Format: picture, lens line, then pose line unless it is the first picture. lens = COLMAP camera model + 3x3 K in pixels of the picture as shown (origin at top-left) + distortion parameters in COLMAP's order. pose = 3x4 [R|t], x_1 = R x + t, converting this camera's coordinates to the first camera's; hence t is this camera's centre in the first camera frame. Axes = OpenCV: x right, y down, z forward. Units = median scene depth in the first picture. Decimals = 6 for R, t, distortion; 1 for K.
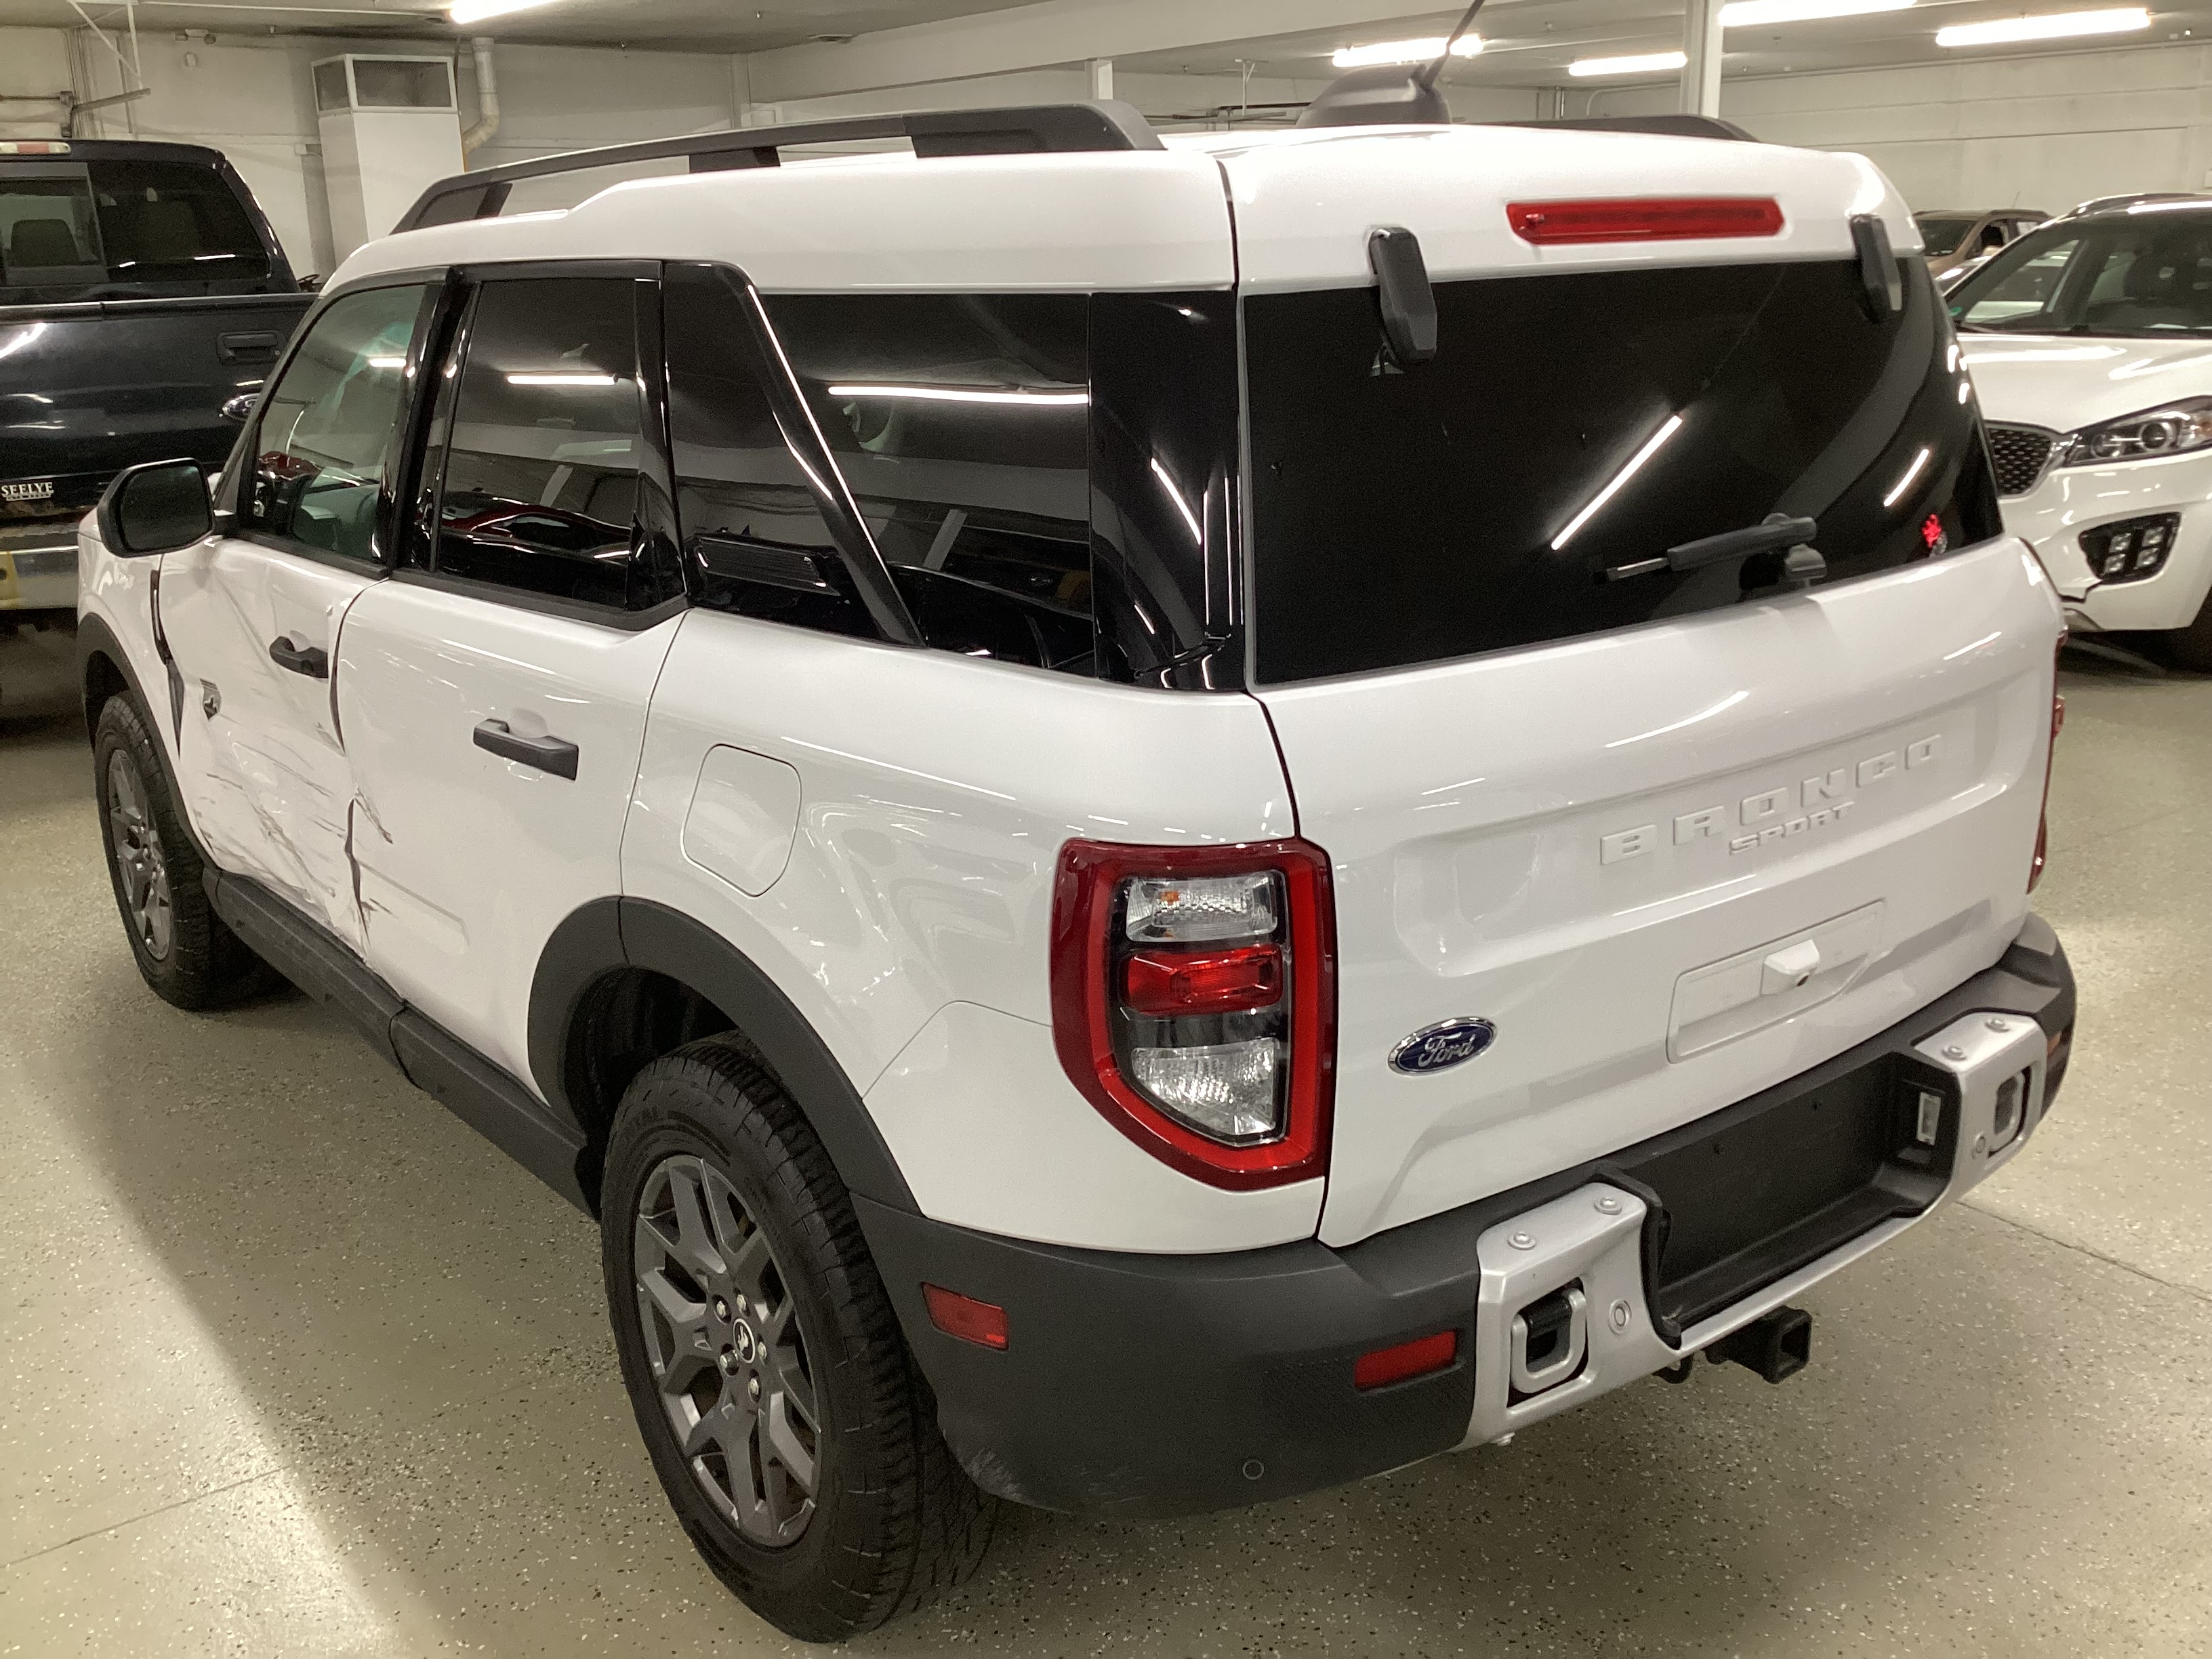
lens RADIAL K [[2013.3, 0, 1106.0], [0, 2013.3, 829.5], [0, 0, 1]] dist [0.045017, -0.098268]
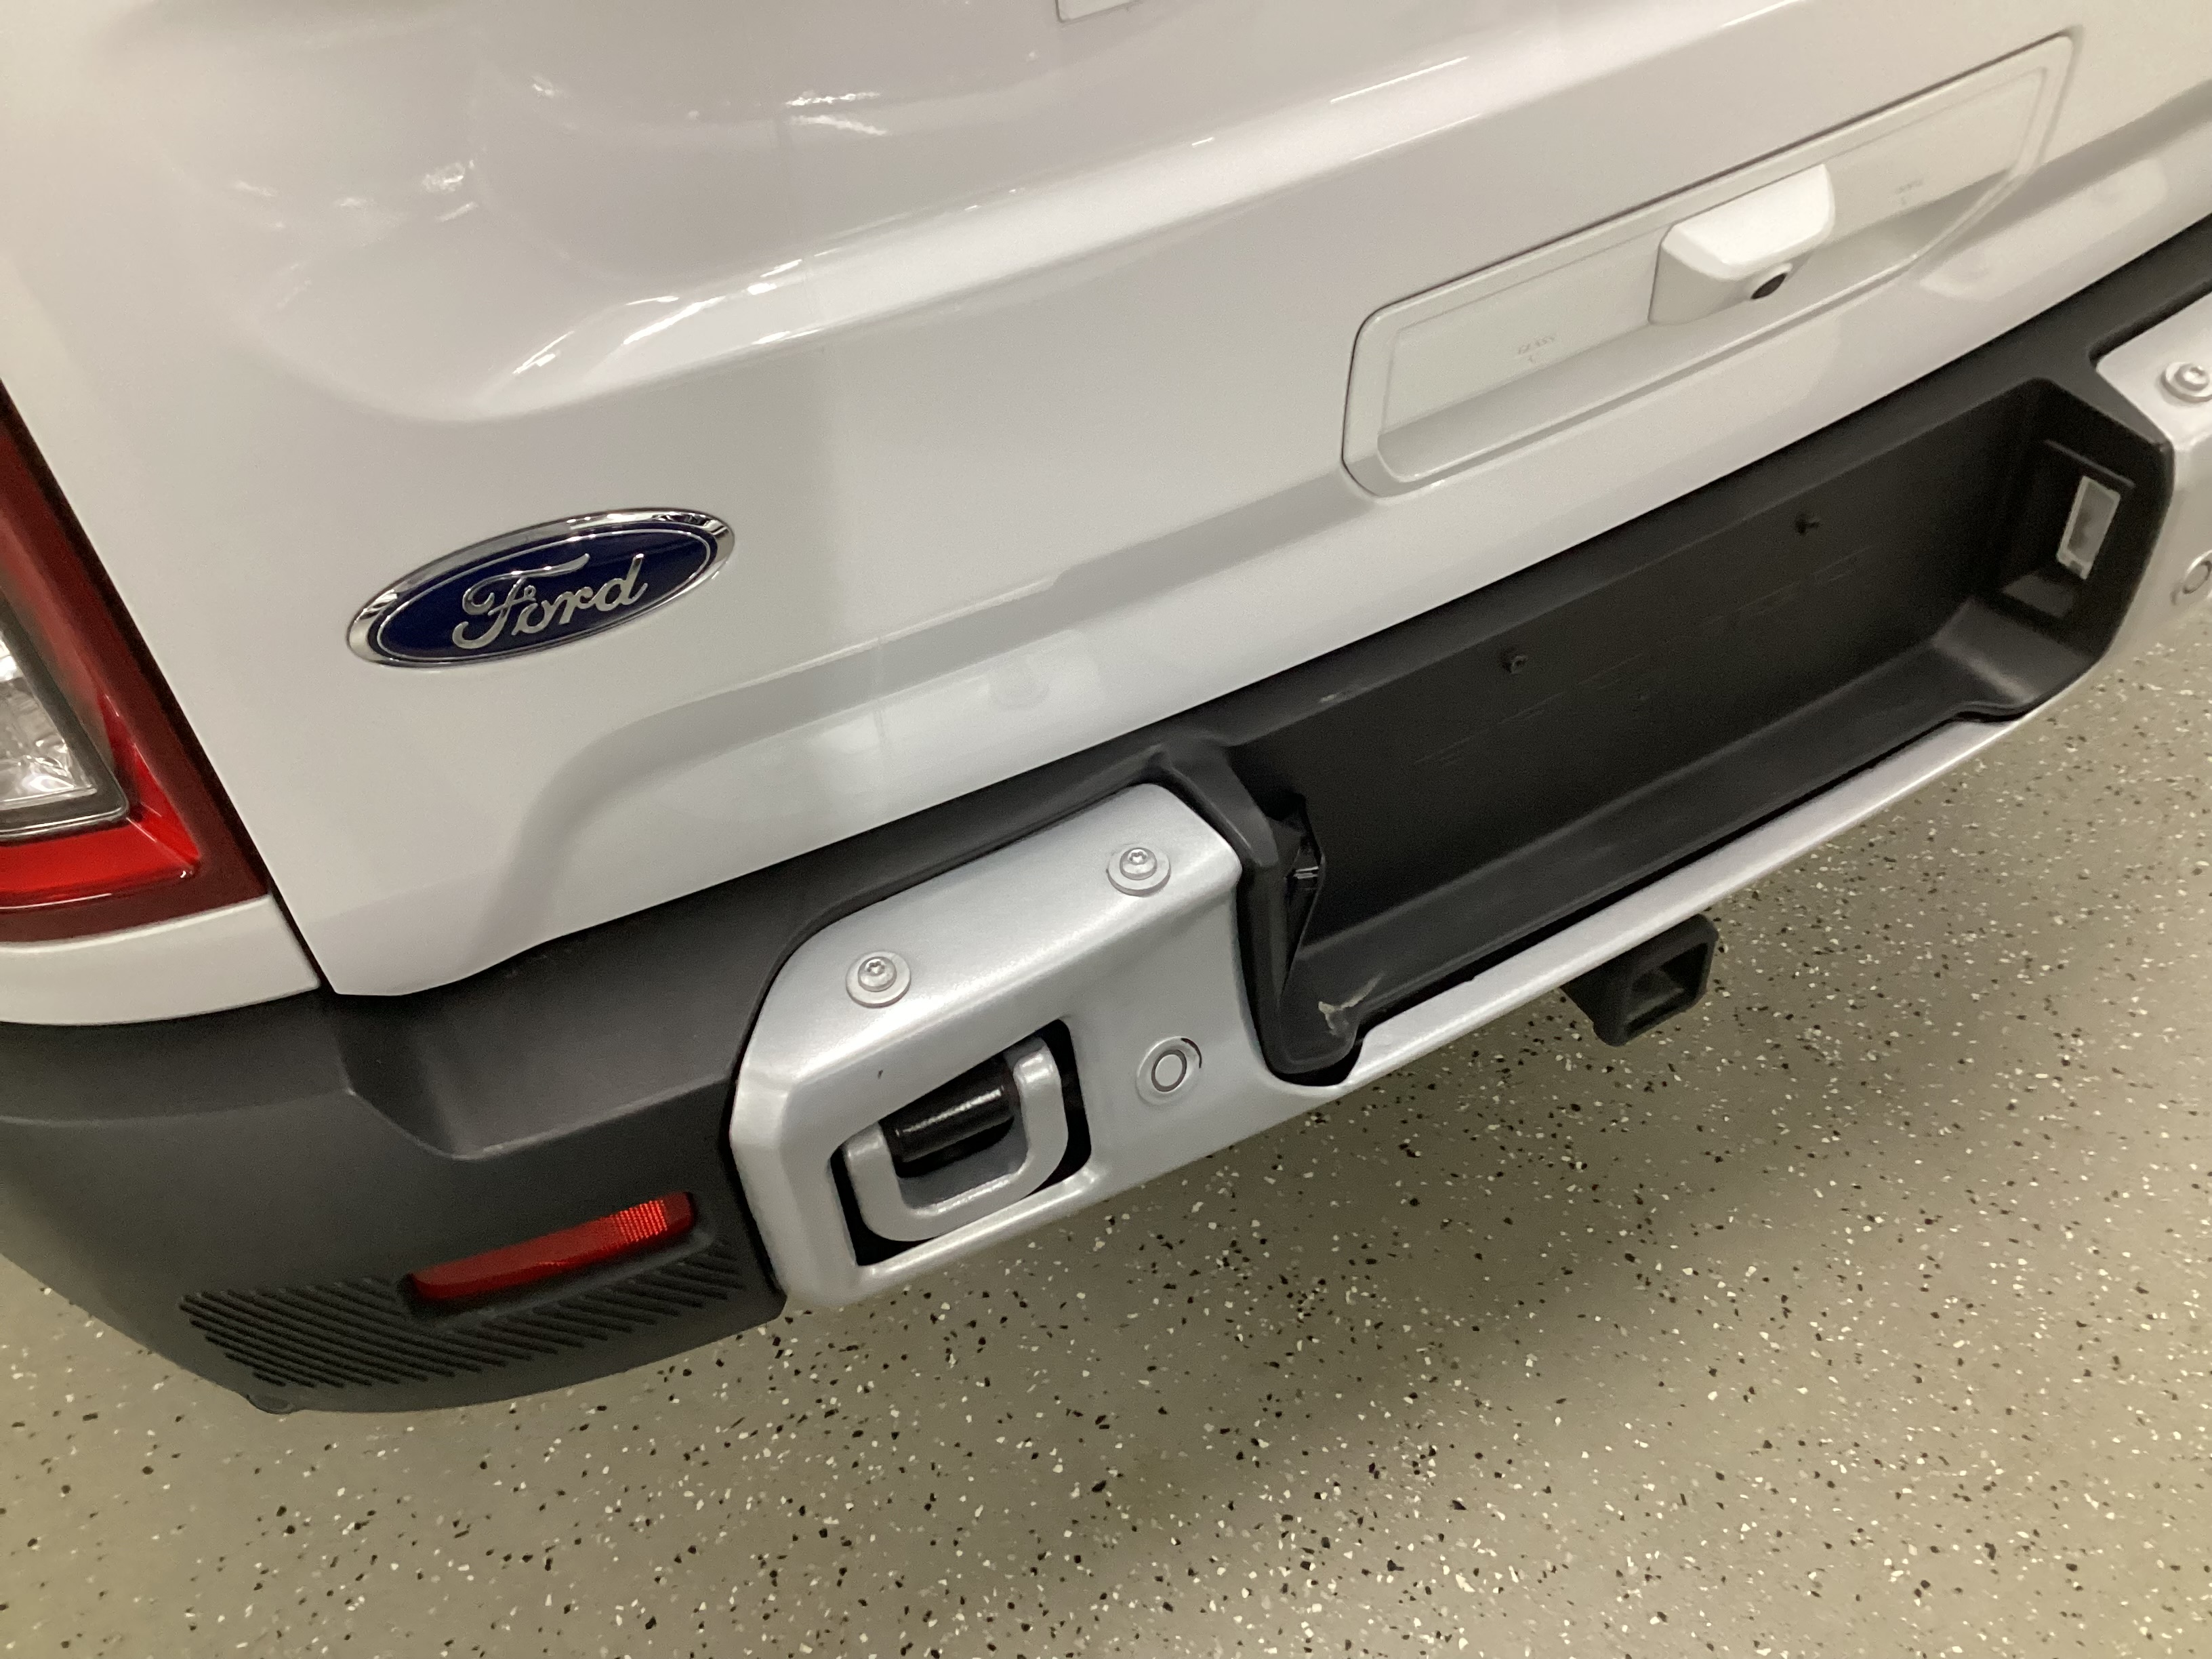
lens RADIAL K [[2013.3, 0, 1106.0], [0, 2013.3, 829.5], [0, 0, 1]] dist [0.045017, -0.098268]
pose [[0.988808, 0.068841, -0.132365, 0.273536], [0.008064, 0.861230, 0.508152, -0.033178], [0.148978, -0.503531, 0.851036, 0.590044]]
